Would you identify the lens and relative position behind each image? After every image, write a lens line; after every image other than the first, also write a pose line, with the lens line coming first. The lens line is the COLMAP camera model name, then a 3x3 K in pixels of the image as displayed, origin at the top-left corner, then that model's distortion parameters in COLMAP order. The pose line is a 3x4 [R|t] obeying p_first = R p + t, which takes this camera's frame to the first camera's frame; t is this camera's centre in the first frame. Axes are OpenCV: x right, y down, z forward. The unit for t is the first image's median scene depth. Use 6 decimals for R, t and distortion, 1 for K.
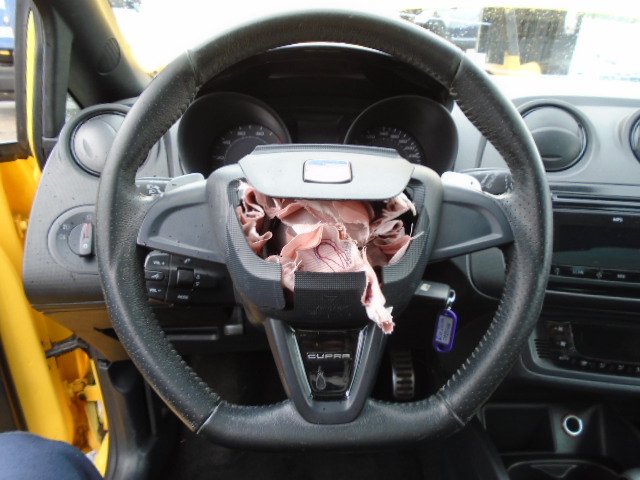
lens RADIAL K [[496.2, 0, 302.3], [0, 496.2, 242.0], [0, 0, 1]] dist [-0.024039, 0.013397]
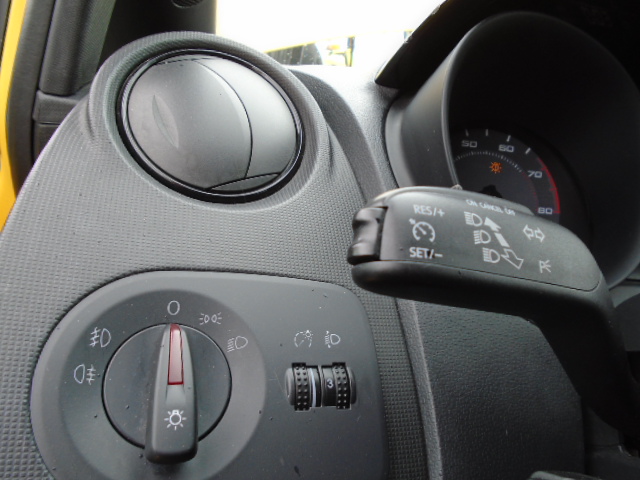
lens RADIAL K [[496.2, 0, 320.1], [0, 496.2, 242.5], [0, 0, 1]] dist [-0.024039, 0.013397]
pose [[0.989656, 0.074340, 0.122696, -0.363586], [-0.053668, 0.985012, -0.163922, -0.042925], [-0.133043, 0.155642, 0.978813, 0.639594]]
